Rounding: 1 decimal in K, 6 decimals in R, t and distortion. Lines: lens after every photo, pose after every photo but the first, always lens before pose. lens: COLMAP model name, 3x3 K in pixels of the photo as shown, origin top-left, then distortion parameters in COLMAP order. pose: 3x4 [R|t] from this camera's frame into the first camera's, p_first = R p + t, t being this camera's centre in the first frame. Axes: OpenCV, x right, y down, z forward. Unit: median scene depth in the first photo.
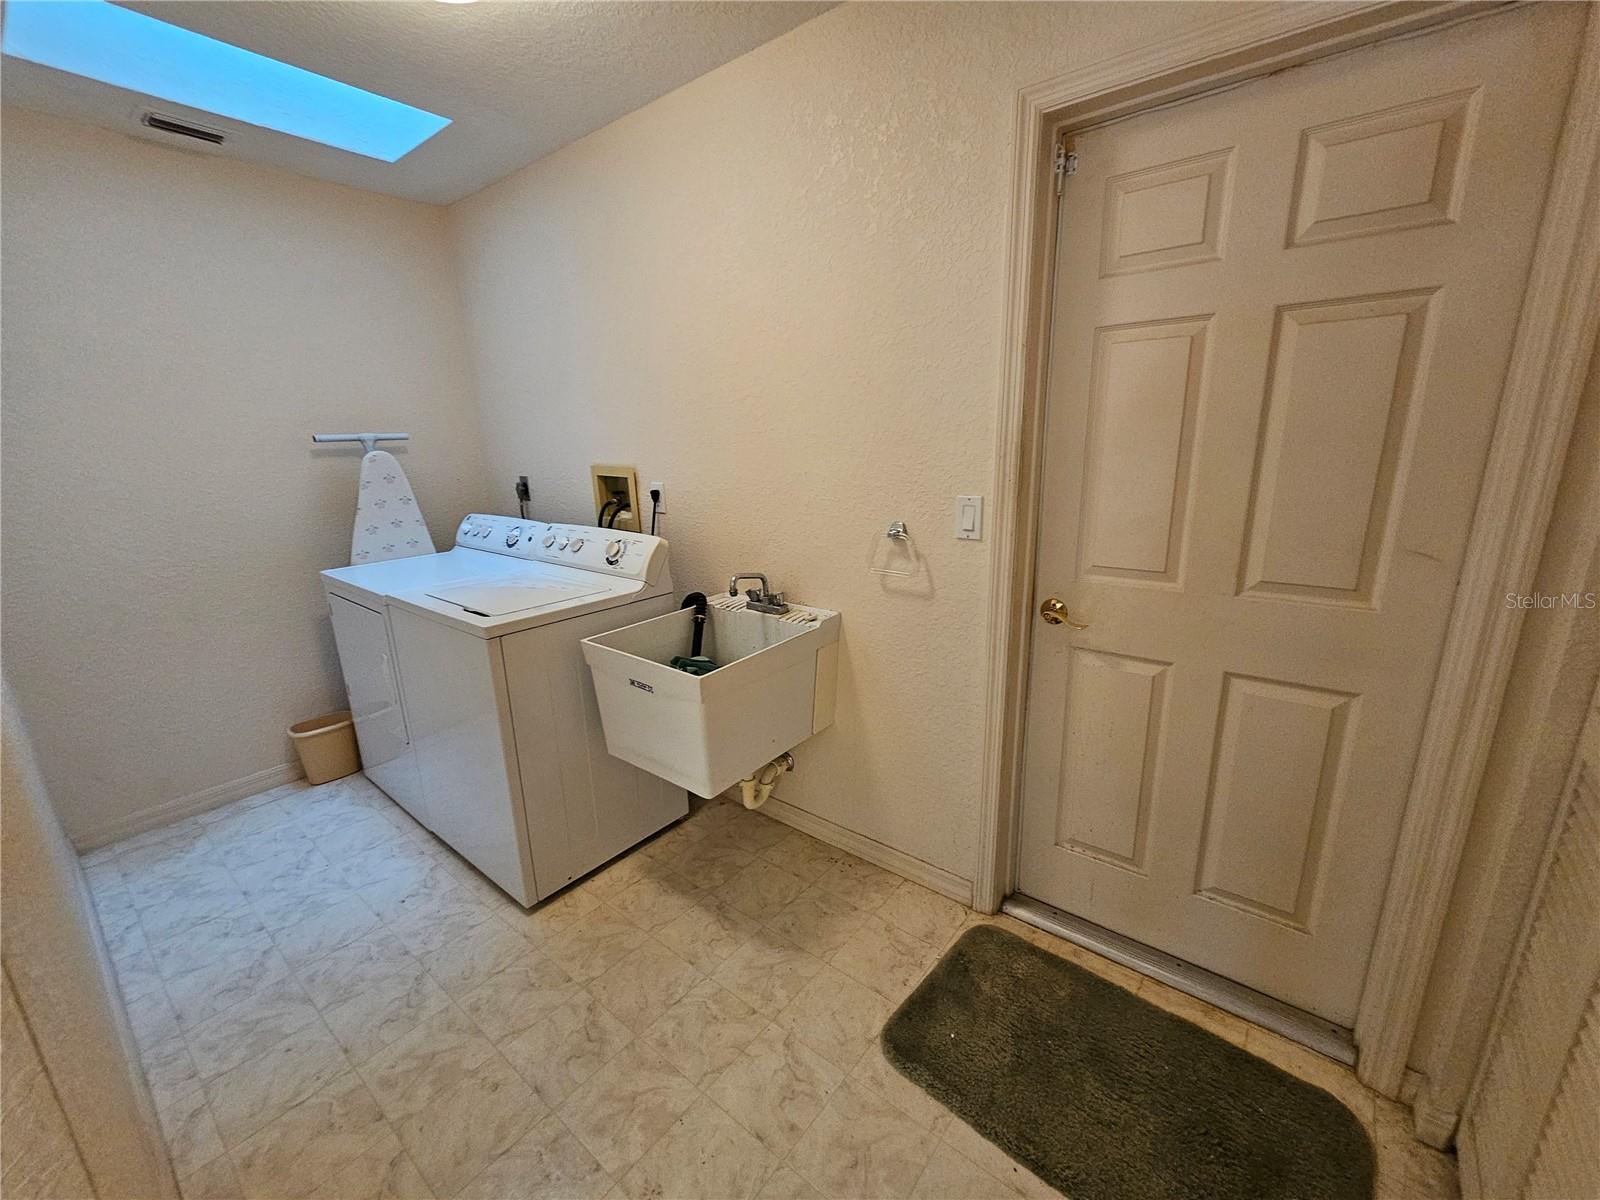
lens RADIAL K [[651.4, 0, 801.5], [0, 651.4, 602.5], [0, 0, 1]] dist [-0.001137, 0.001743]
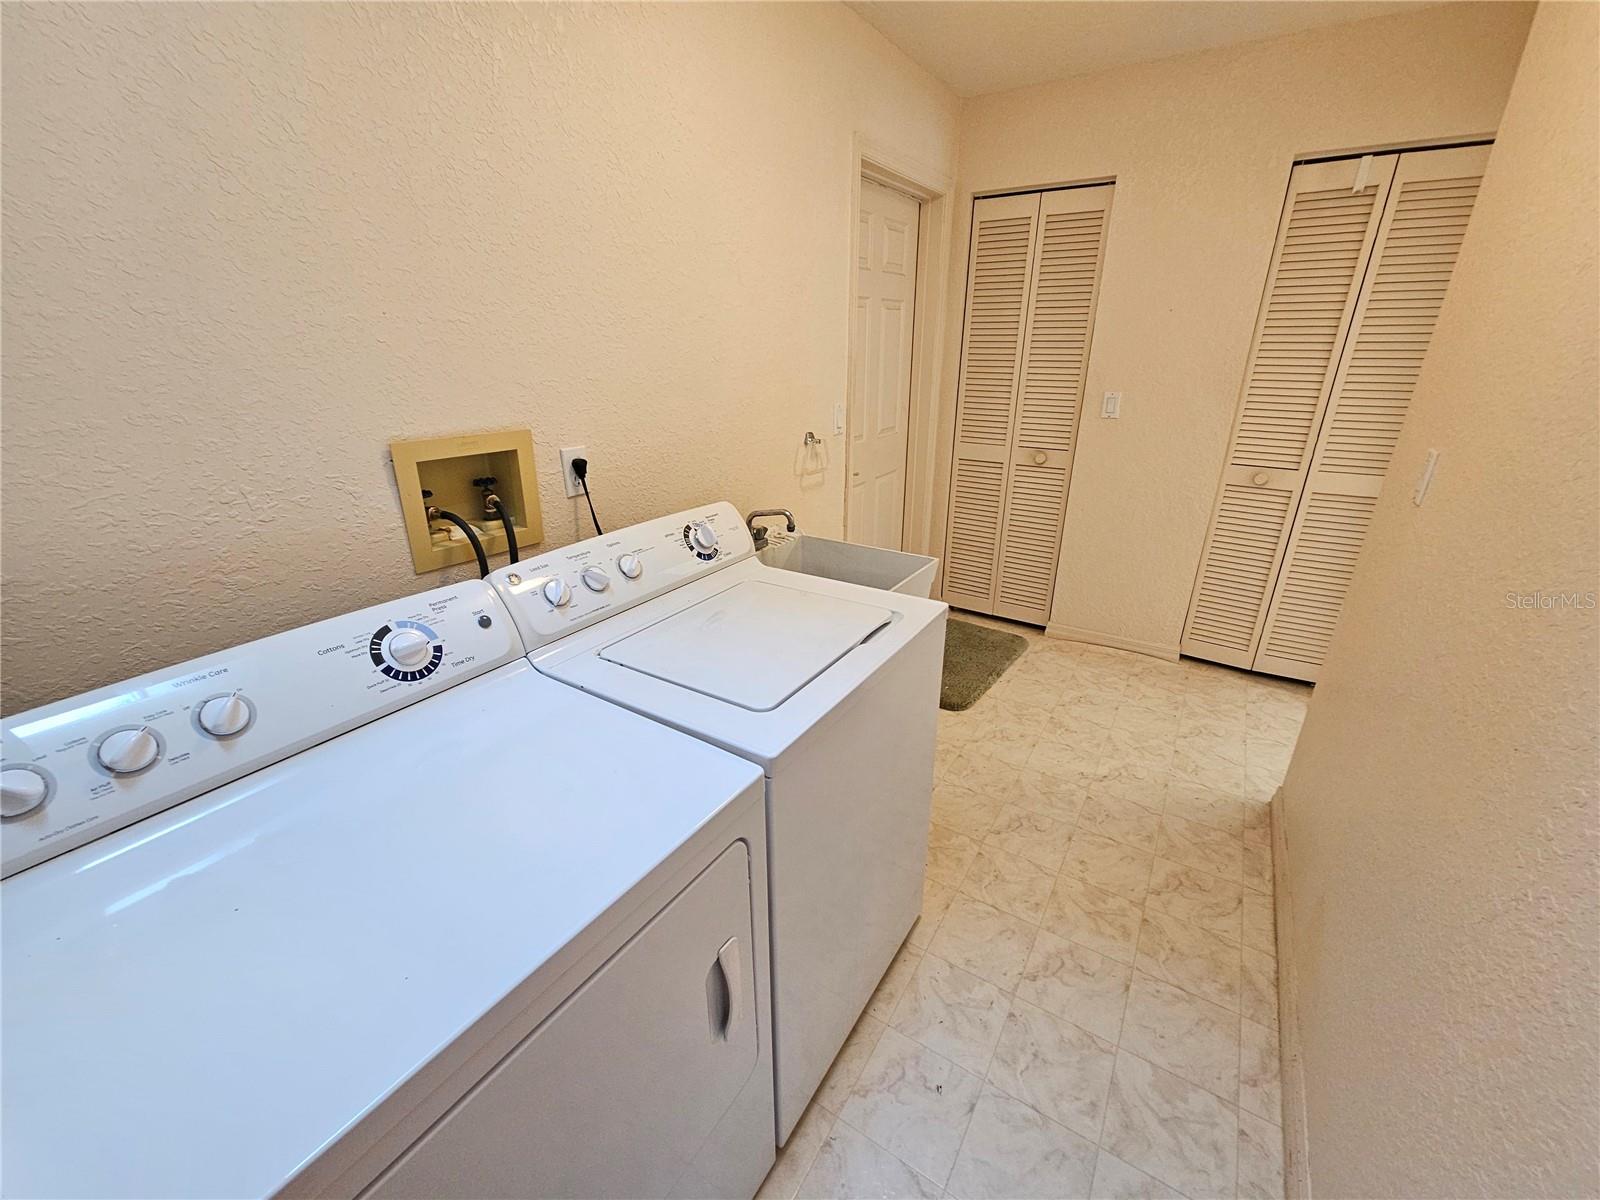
lens RADIAL K [[651.4, 0, 799.7], [0, 651.4, 596.2], [0, 0, 1]] dist [-0.001137, 0.001743]
pose [[-0.098656, -0.344787, 0.933482, -1.353349], [0.253023, 0.898538, 0.358621, -0.347777], [-0.962417, 0.271573, -0.001407, 1.294308]]
